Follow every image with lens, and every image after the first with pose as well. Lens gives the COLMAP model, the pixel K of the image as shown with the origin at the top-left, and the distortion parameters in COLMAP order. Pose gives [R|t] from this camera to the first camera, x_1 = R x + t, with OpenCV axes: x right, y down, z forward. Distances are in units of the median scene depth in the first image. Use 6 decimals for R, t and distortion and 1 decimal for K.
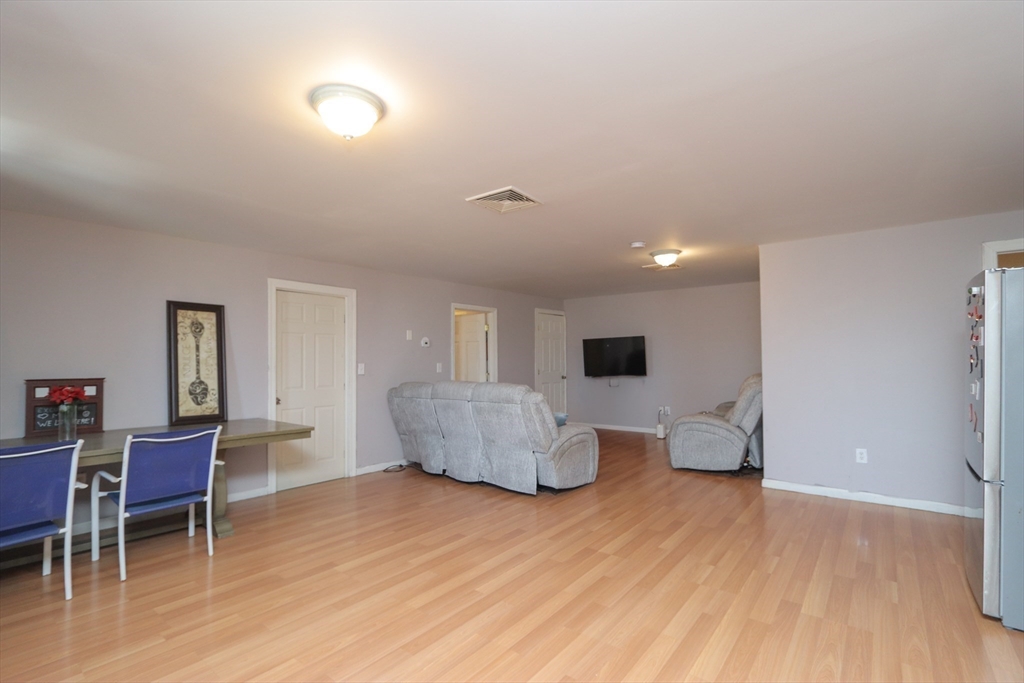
lens RADIAL K [[475.3, 0, 496.5], [0, 475.3, 356.9], [0, 0, 1]] dist [-0.014046, 0.001923]
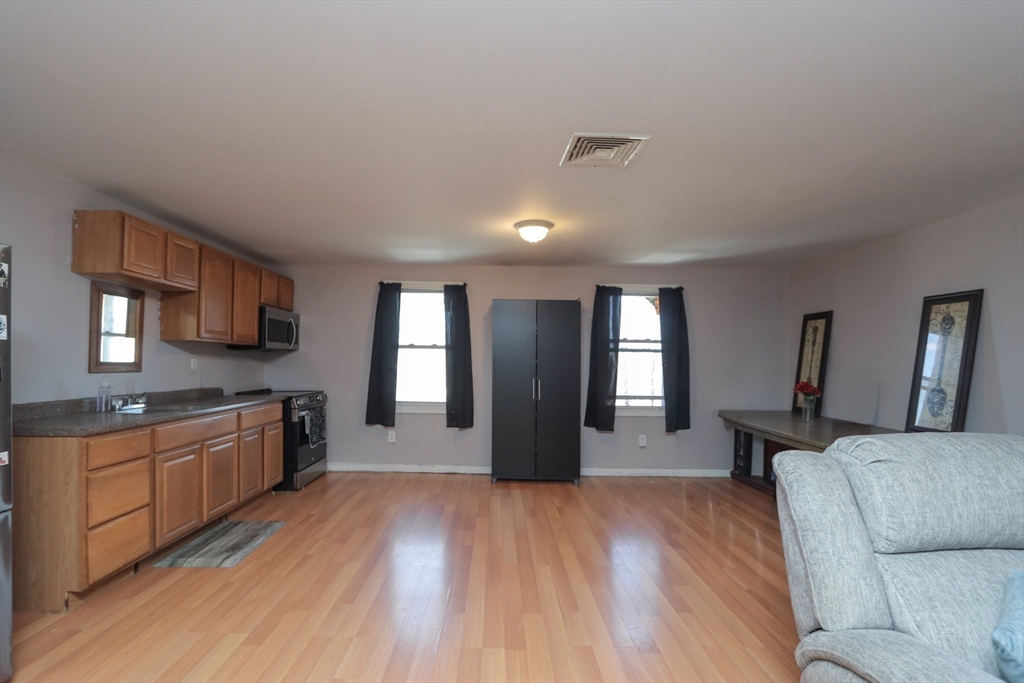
lens RADIAL K [[475.3, 0, 497.2], [0, 475.3, 365.0], [0, 0, 1]] dist [-0.014046, 0.001923]
pose [[-0.758983, 0.001798, -0.651108, 0.495283], [-0.002341, 0.999982, 0.005490, 0.007496], [0.651106, 0.005691, -0.758966, 1.117962]]
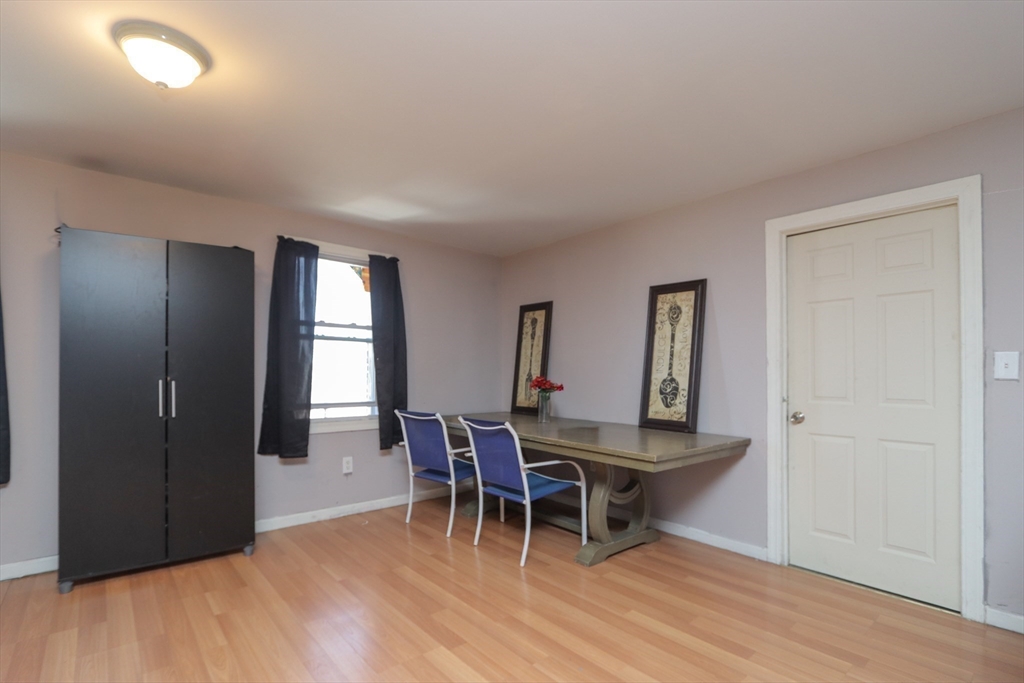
lens RADIAL K [[475.3, 0, 508.1], [0, 475.3, 369.3], [0, 0, 1]] dist [-0.014046, 0.001923]
pose [[-0.148618, -0.002028, -0.988893, 0.221023], [0.004301, 0.999987, -0.002697, 0.036847], [0.988885, -0.004654, -0.148608, 0.842293]]
